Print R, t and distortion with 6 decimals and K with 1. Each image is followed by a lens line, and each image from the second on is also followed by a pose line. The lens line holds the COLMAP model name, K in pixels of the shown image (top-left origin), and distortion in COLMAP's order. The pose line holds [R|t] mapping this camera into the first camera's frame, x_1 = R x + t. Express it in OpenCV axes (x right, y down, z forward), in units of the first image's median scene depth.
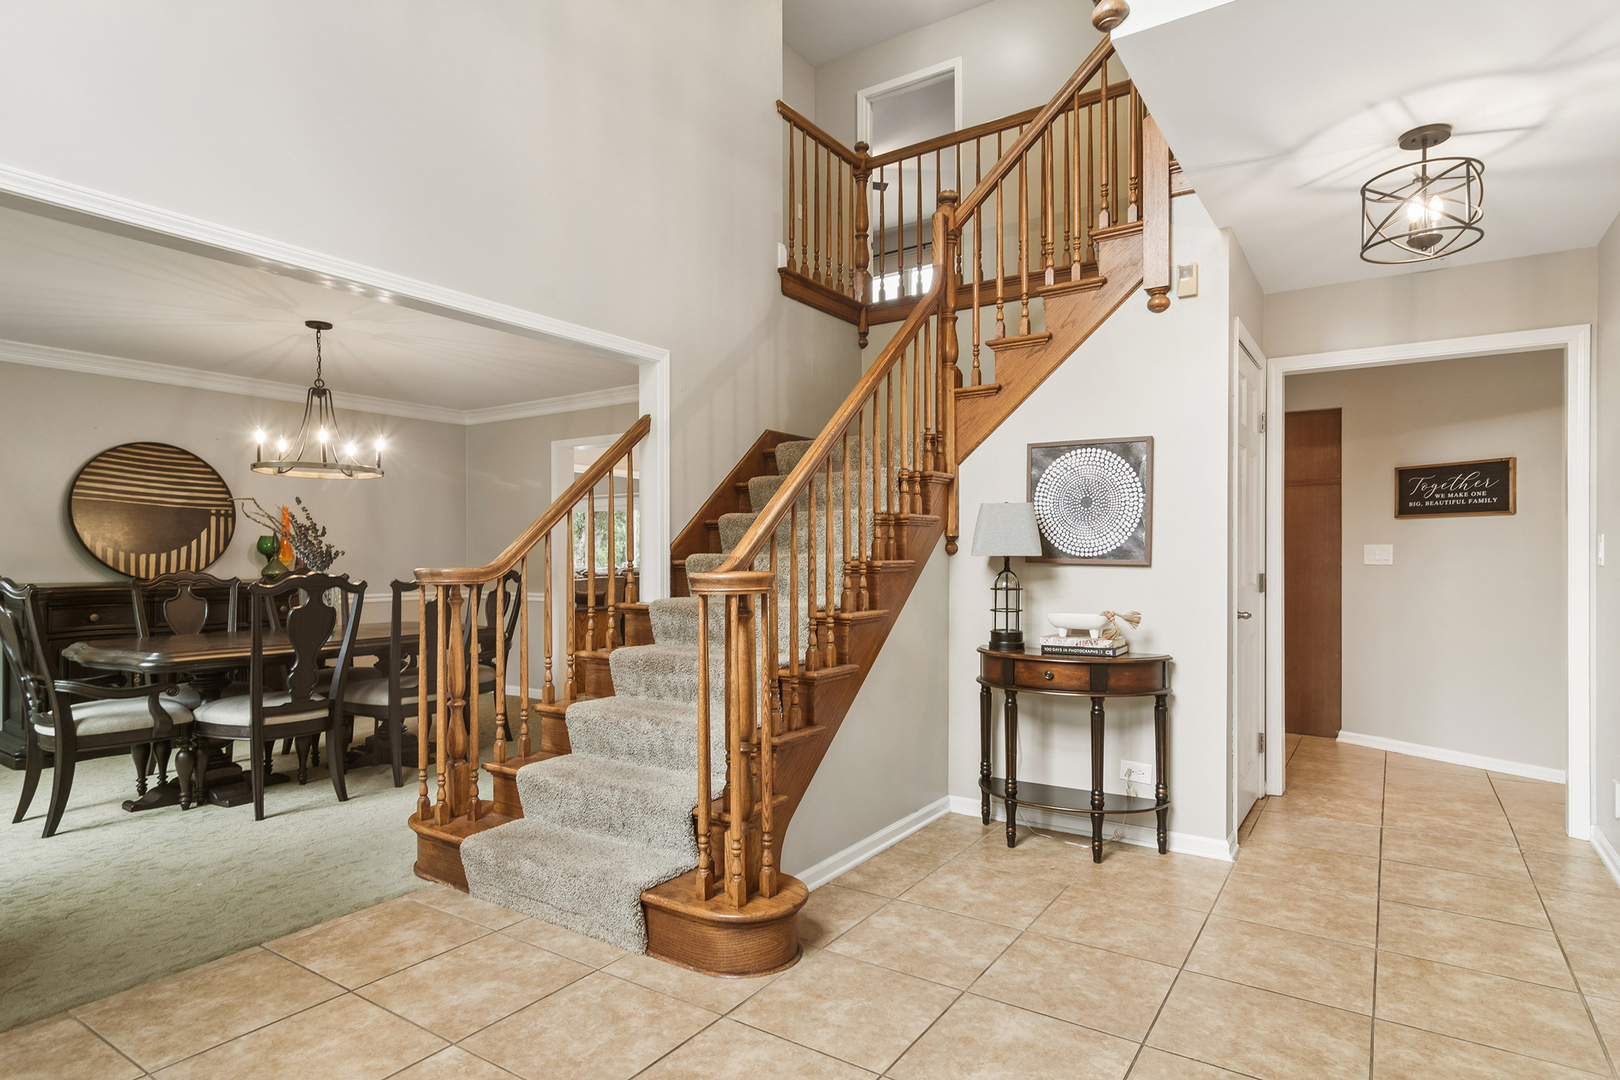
lens RADIAL K [[888.0, 0, 807.7], [0, 888.0, 543.3], [0, 0, 1]] dist [0.002796, 0.002367]
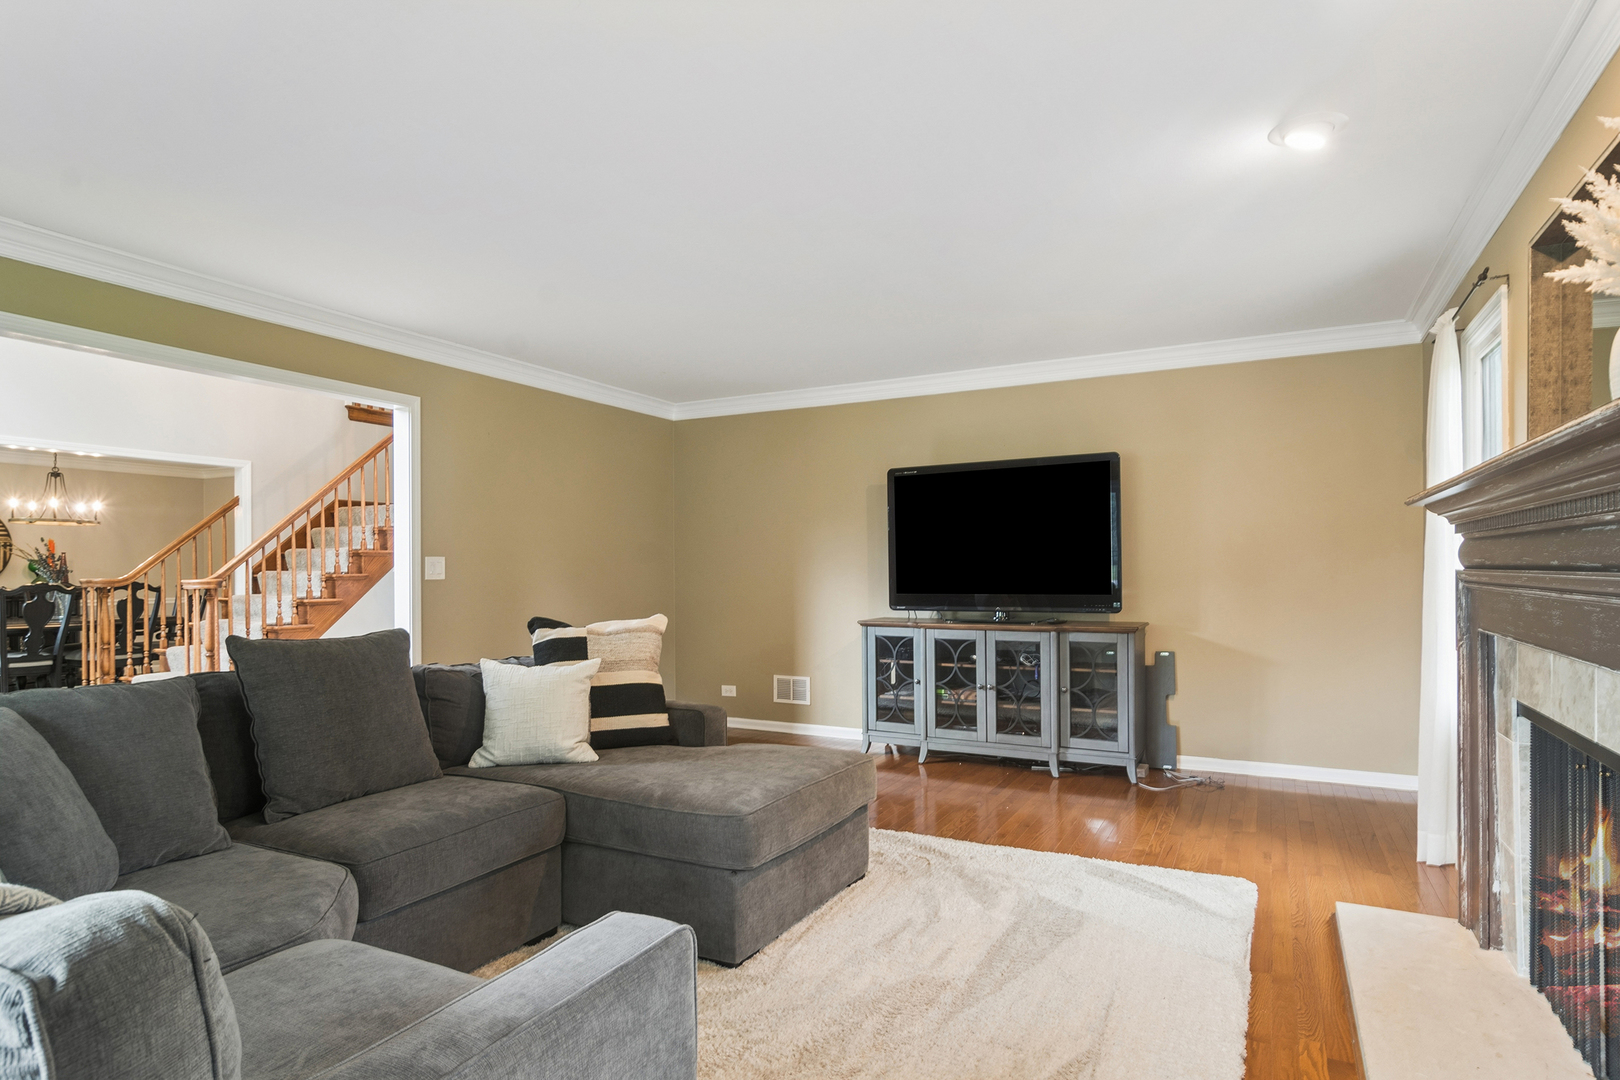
lens RADIAL K [[888.0, 0, 815.6], [0, 888.0, 545.5], [0, 0, 1]] dist [0.002796, 0.002367]
pose [[0.993594, -0.003826, 0.112943, 0.805442], [0.004423, 0.999978, -0.005038, -0.027146], [-0.112922, 0.005505, 0.993589, -0.975347]]
